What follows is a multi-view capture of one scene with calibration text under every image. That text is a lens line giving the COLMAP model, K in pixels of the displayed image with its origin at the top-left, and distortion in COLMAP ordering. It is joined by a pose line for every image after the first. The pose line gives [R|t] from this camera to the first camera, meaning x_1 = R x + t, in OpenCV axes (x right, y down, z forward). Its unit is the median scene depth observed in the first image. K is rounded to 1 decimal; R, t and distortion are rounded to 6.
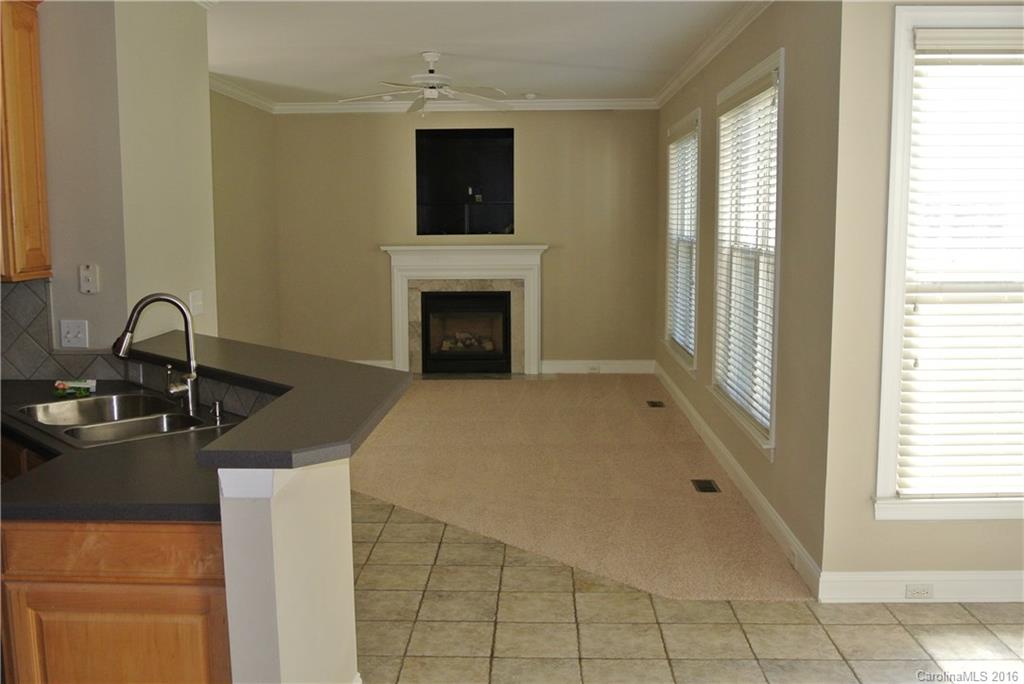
lens RADIAL K [[1006.9, 0, 511.2], [0, 1006.9, 339.1], [0, 0, 1]] dist [-0.011852, 0.000000]
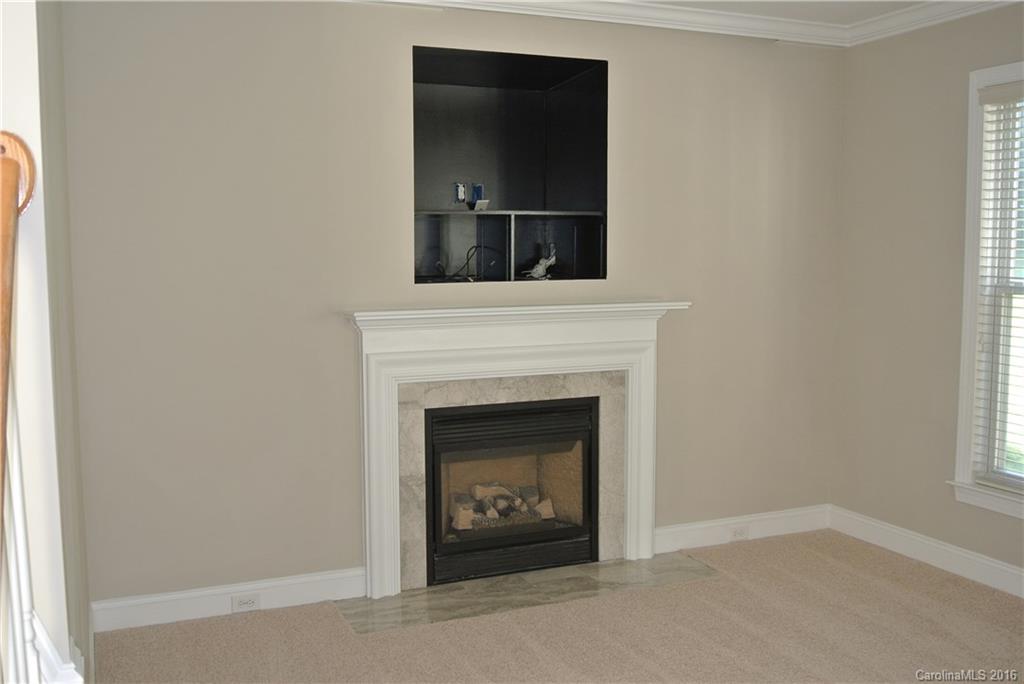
lens RADIAL K [[1006.9, 0, 510.7], [0, 1006.9, 353.1], [0, 0, 1]] dist [-0.011852, 0.000000]
pose [[0.893558, -0.045172, 0.446669, -0.255470], [0.054345, 0.998492, -0.007737, -0.066546], [-0.445646, 0.031188, 0.894666, 0.578139]]
